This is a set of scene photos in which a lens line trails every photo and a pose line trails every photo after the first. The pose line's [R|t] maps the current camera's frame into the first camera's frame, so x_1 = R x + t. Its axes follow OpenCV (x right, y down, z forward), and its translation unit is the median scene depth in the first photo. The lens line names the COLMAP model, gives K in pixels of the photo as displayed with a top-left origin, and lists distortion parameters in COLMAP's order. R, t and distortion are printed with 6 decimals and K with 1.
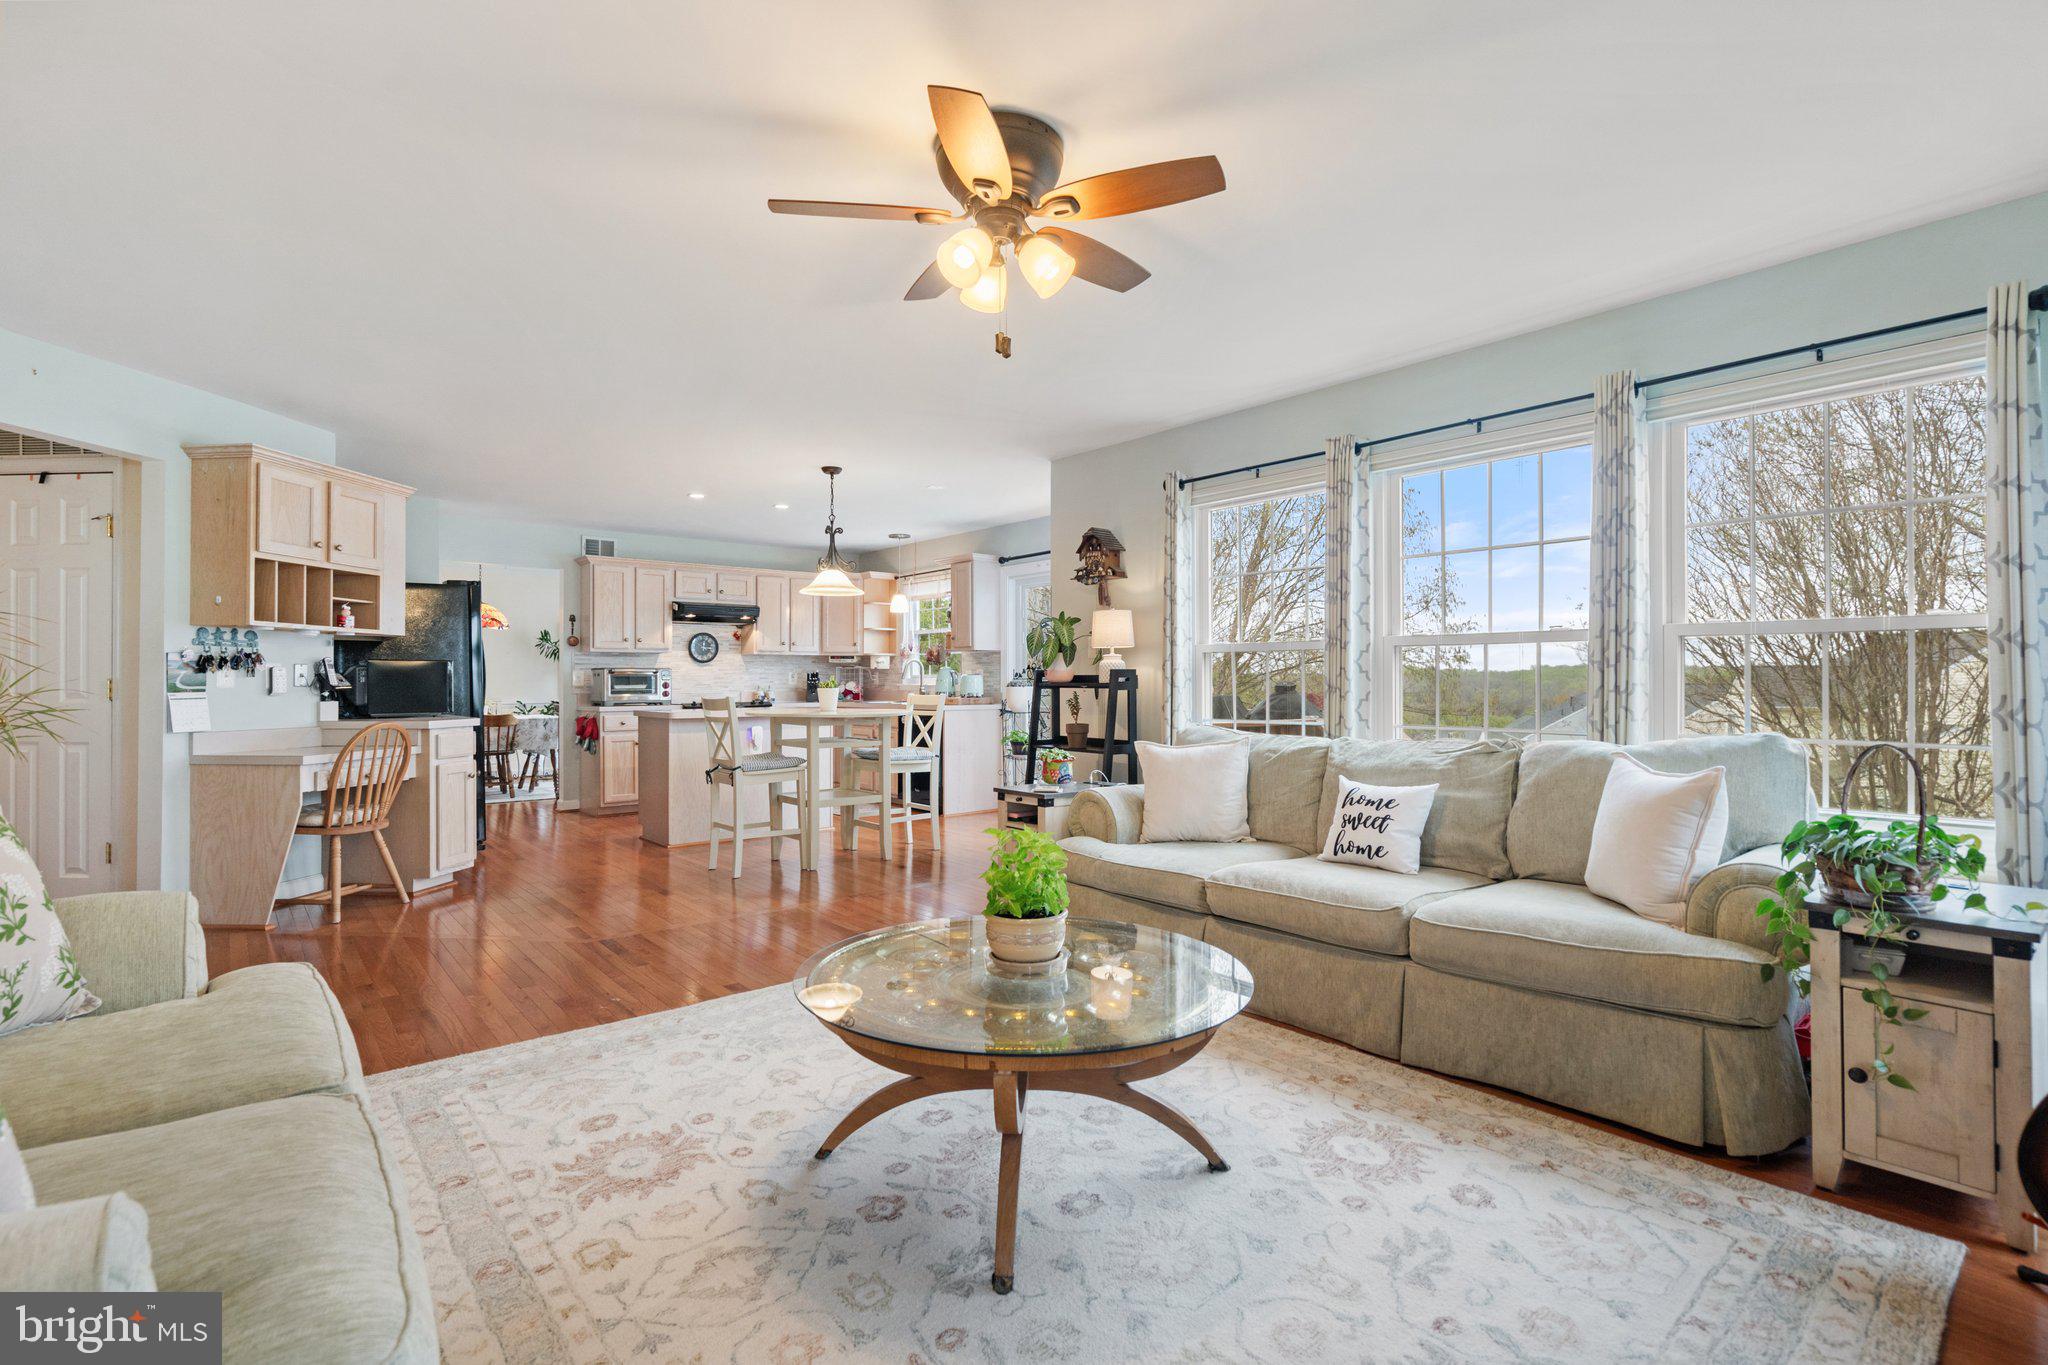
lens RADIAL K [[952.8, 0, 1018.7], [0, 952.8, 680.4], [0, 0, 1]] dist [-0.002504, 0.000211]
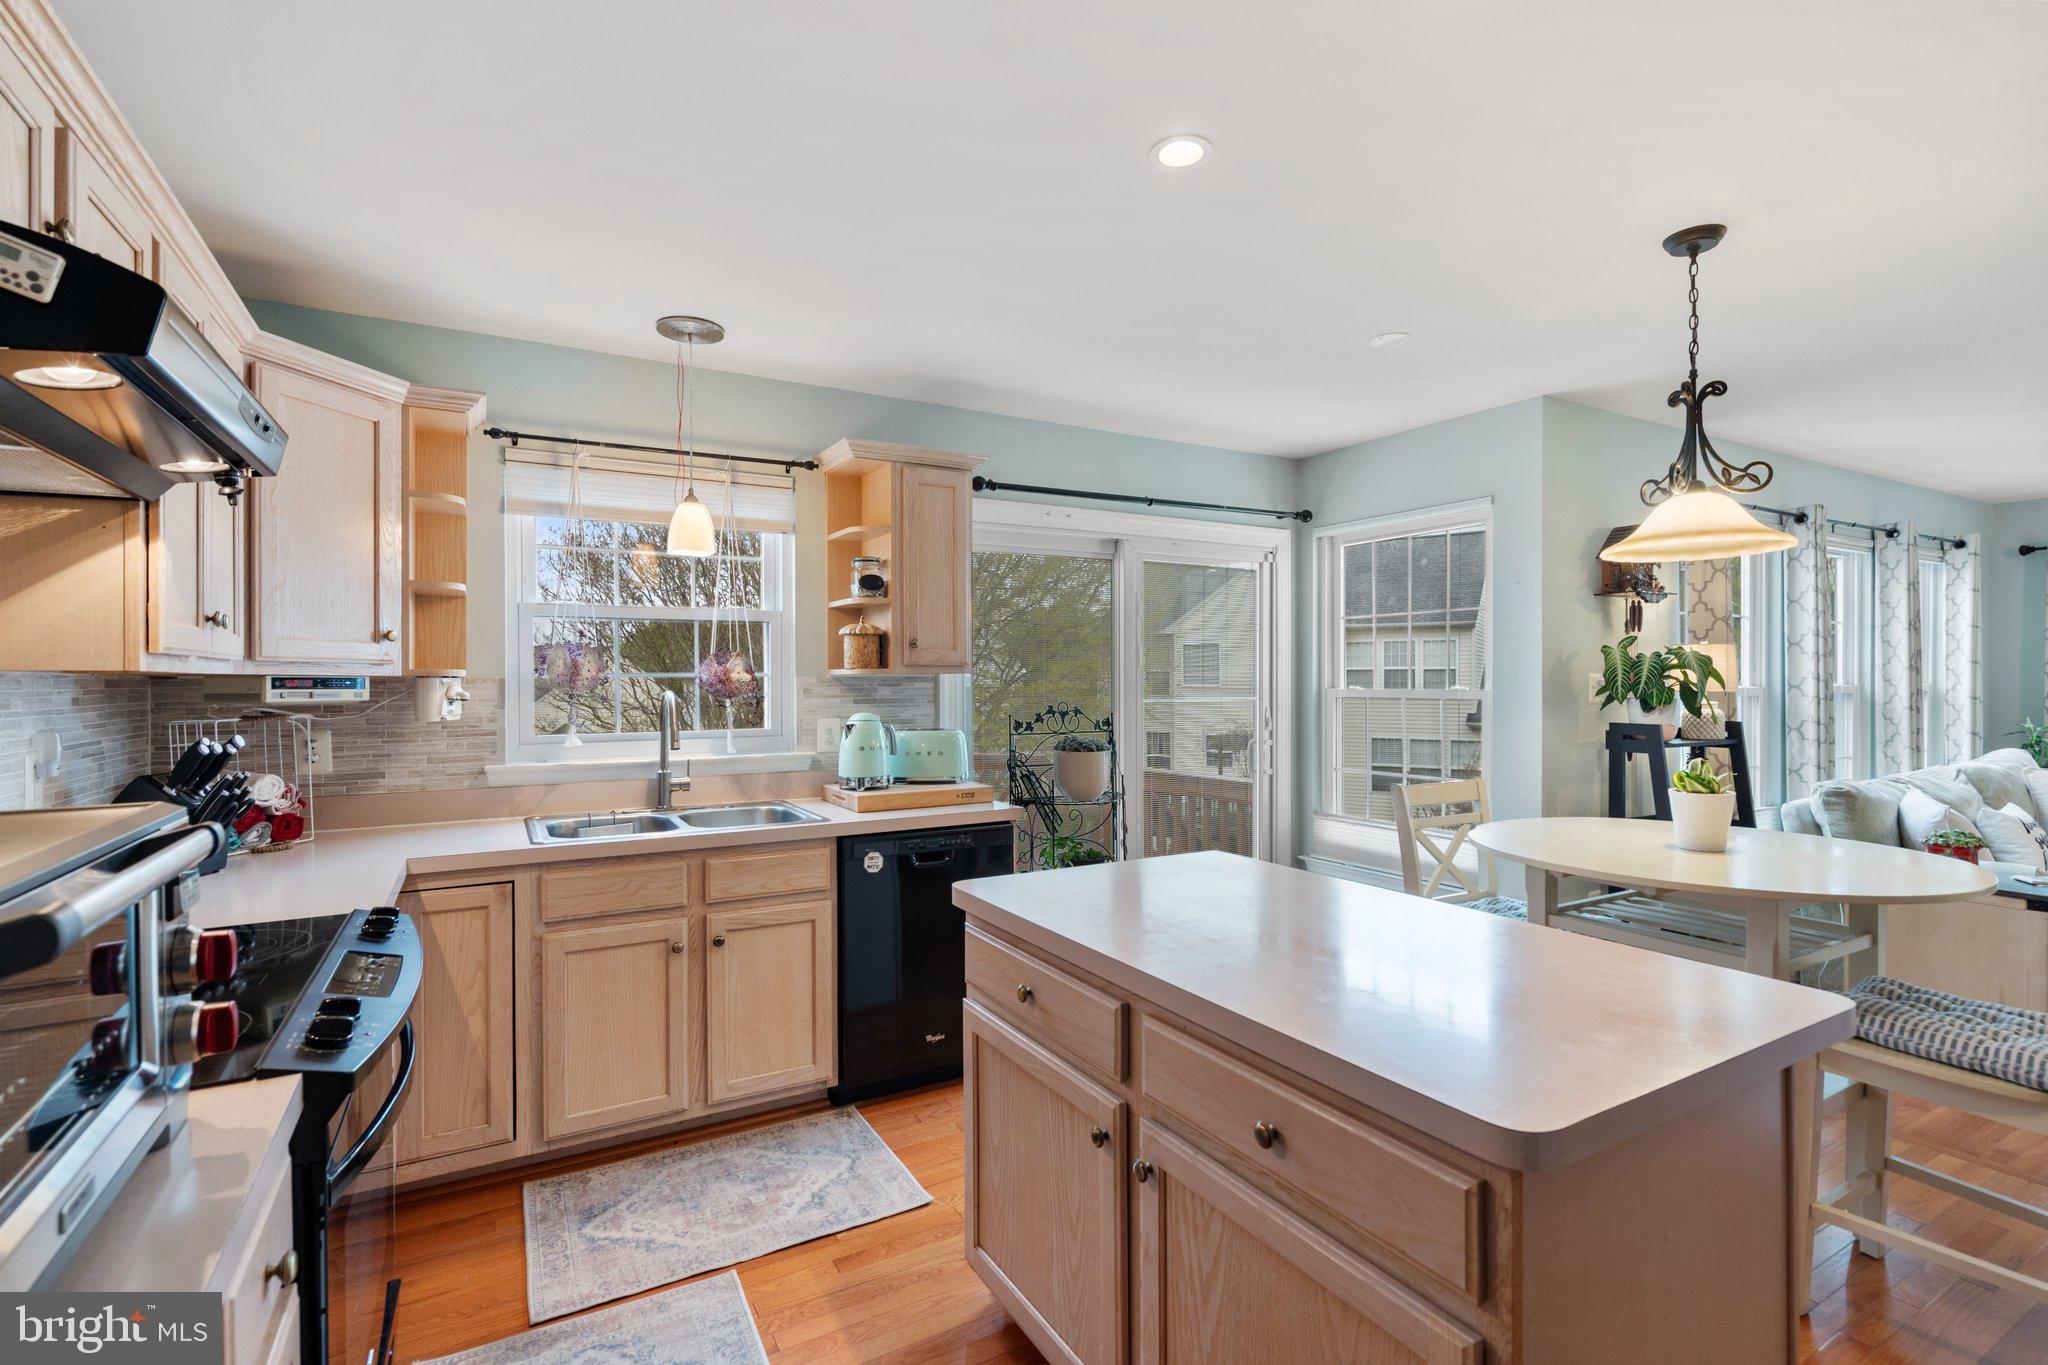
lens RADIAL K [[925.9, 0, 1024.0], [0, 925.9, 682.5], [0, 0, 1]] dist [-0.000730, -0.000130]
pose [[0.182279, -0.000560, 0.983247, -0.604636], [0.002082, 0.999998, 0.000183, -0.036213], [-0.983245, 0.002013, 0.182280, 1.161021]]
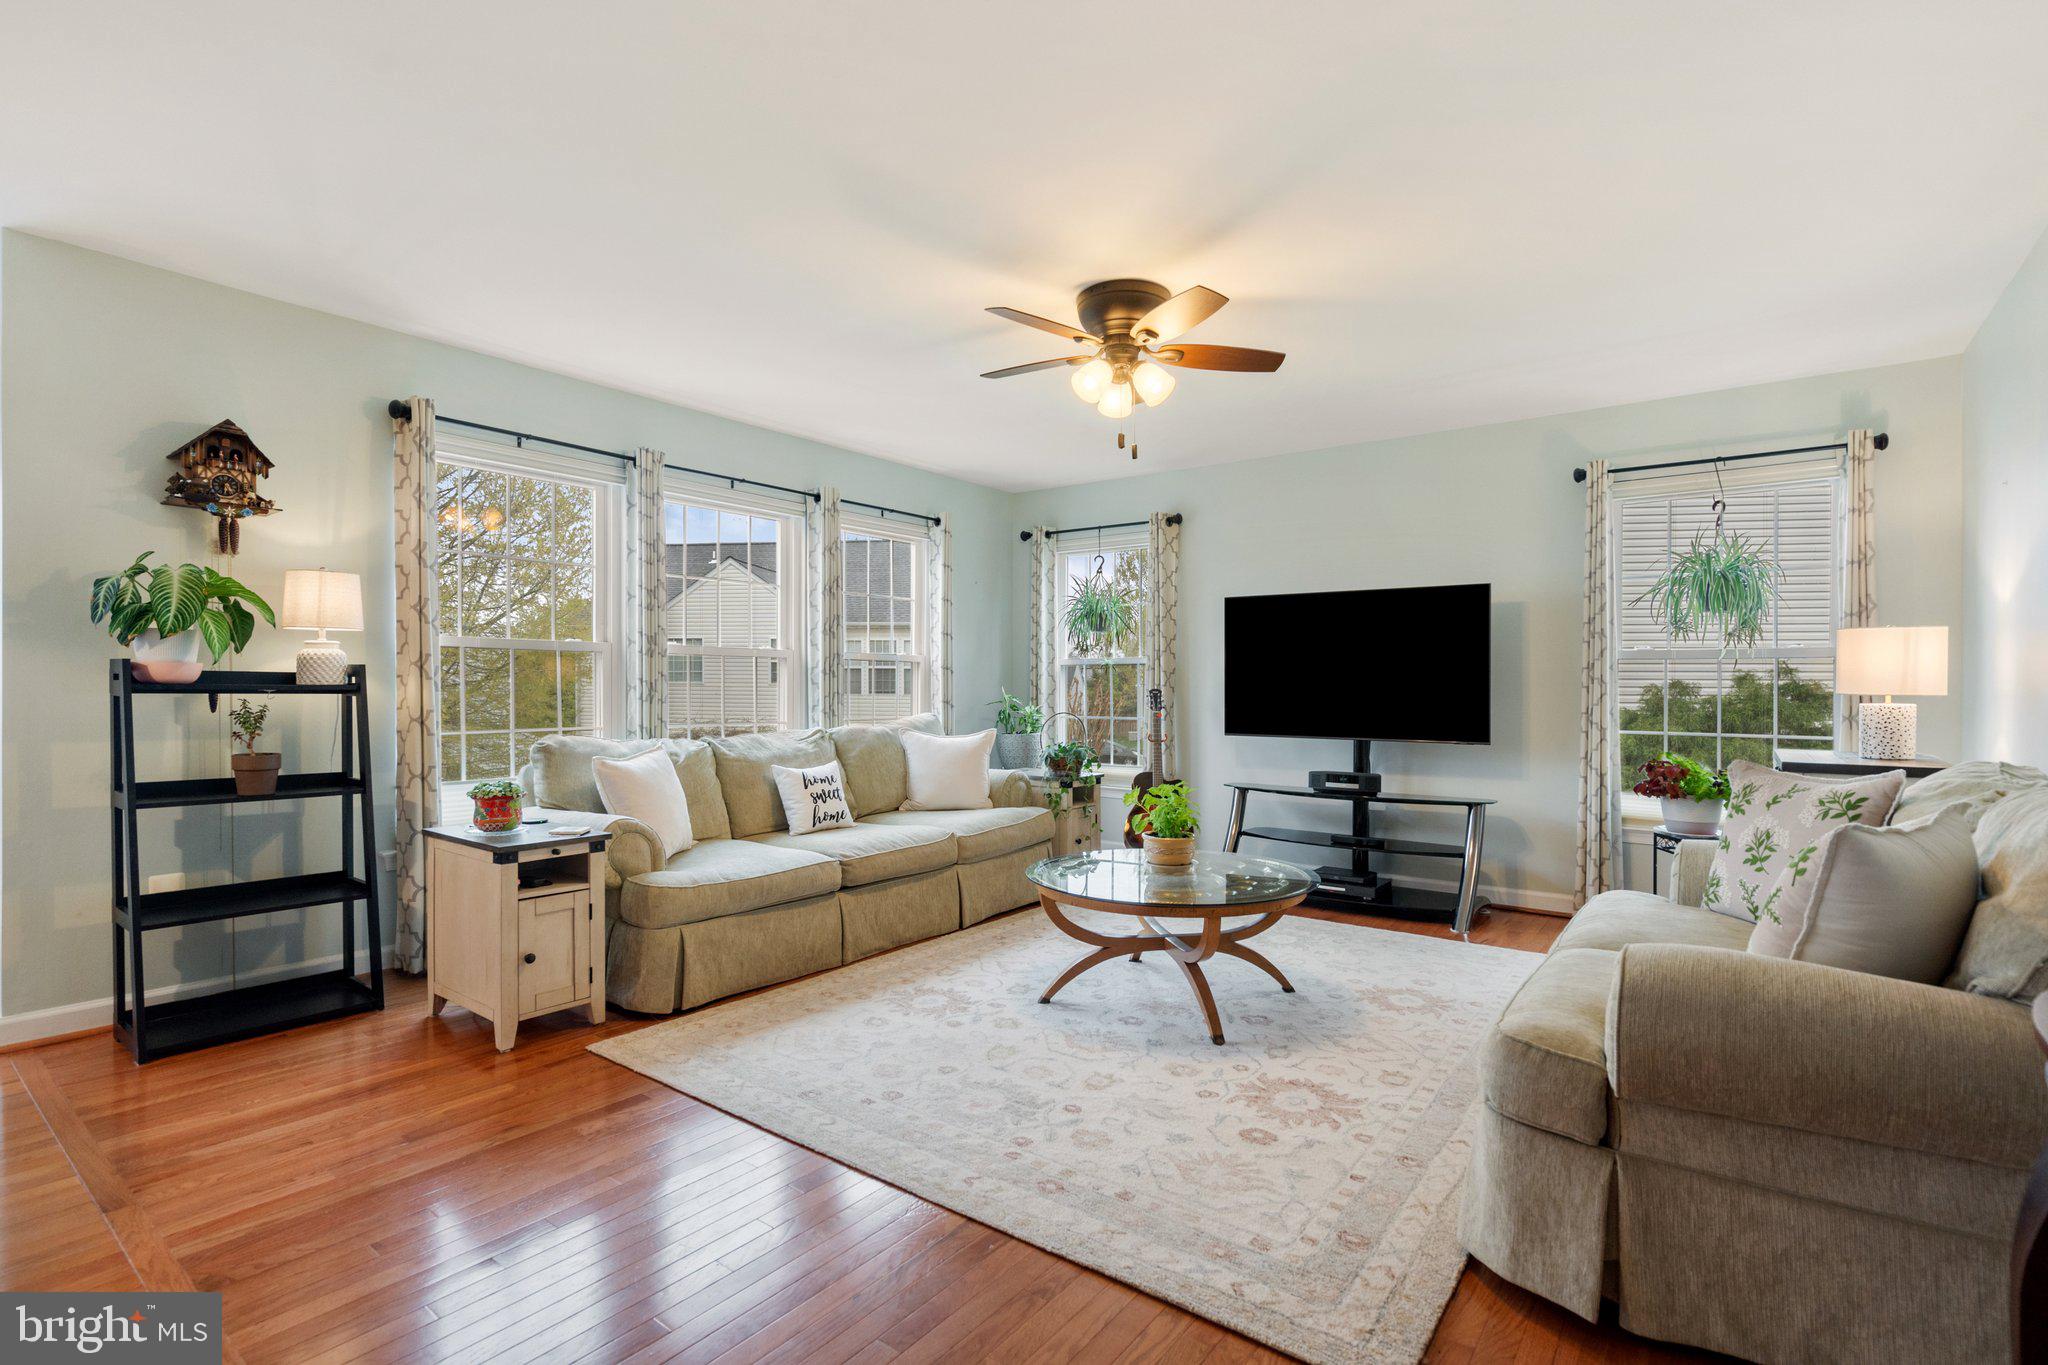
lens RADIAL K [[952.8, 0, 1018.7], [0, 952.8, 680.4], [0, 0, 1]] dist [-0.002504, 0.000211]
pose [[-0.223647, 0.006728, 0.974647, -0.521530], [-0.007793, 0.999932, -0.008691, 0.001379], [-0.974639, -0.009539, -0.223579, 0.566976]]
